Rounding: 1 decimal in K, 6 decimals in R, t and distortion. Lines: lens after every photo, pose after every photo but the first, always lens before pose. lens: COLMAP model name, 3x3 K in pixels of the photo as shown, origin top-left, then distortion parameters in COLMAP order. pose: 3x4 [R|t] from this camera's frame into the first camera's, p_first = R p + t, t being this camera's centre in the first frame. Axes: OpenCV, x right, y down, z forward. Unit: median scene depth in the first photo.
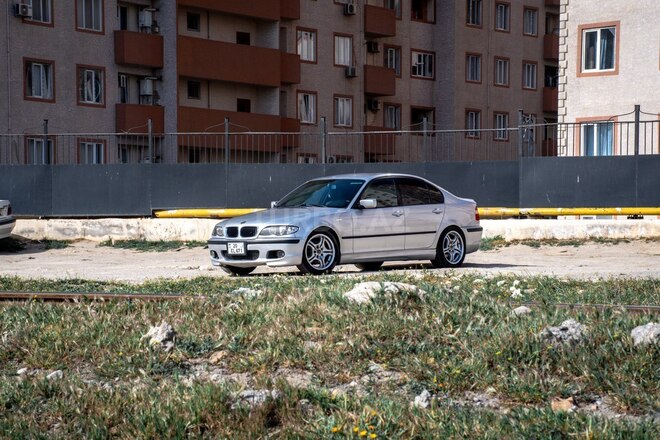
lens RADIAL K [[1786.2, 0, 332.8], [0, 1786.2, 220.2], [0, 0, 1]] dist [0.756434, 0.276188]
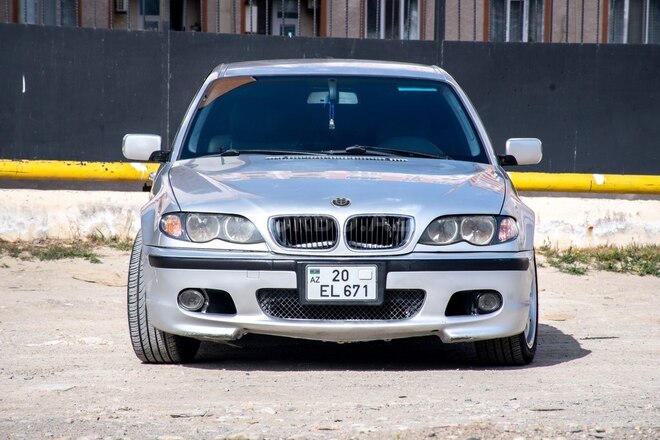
lens RADIAL K [[3714.3, 0, 328.9], [0, 3714.3, 219.7], [0, 0, 1]] dist [2.736412, 9.088253]
pose [[0.725514, 0.009553, 0.688141, -0.479214], [-0.018119, 0.999822, 0.005222, 0.000805], [-0.687969, -0.016257, 0.725558, 0.482411]]
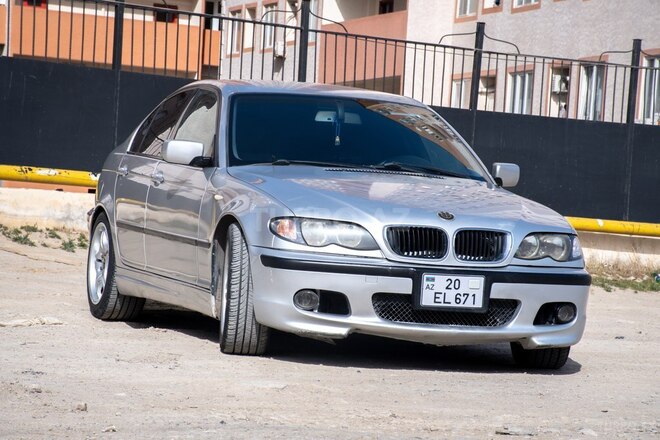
lens RADIAL K [[2436.0, 0, 330.1], [0, 2436.0, 220.4], [0, 0, 1]] dist [1.381715, 0.954948]
pose [[0.499803, 0.036607, 0.865365, -0.442750], [-0.070230, 0.997529, -0.001635, 0.004161], [-0.863287, -0.059958, 0.501139, 0.730480]]
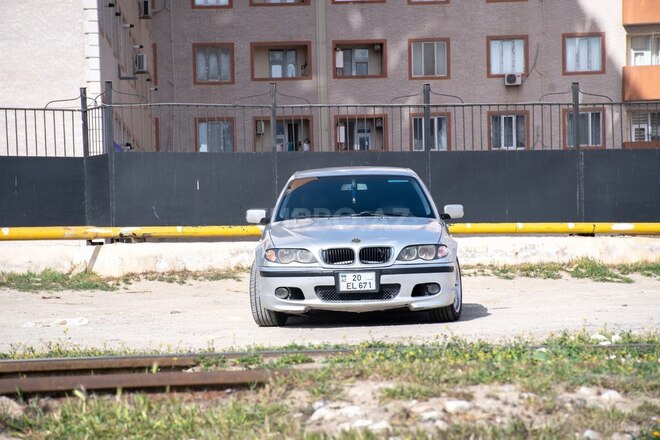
lens RADIAL K [[2436.0, 0, 330.1], [0, 2436.0, 220.4], [0, 0, 1]] dist [1.381715, 0.954948]
pose [[0.745442, -0.004711, 0.666554, -0.588942], [0.016747, 0.999792, -0.011664, 0.003704], [-0.666360, 0.019857, 0.745366, 0.341913]]
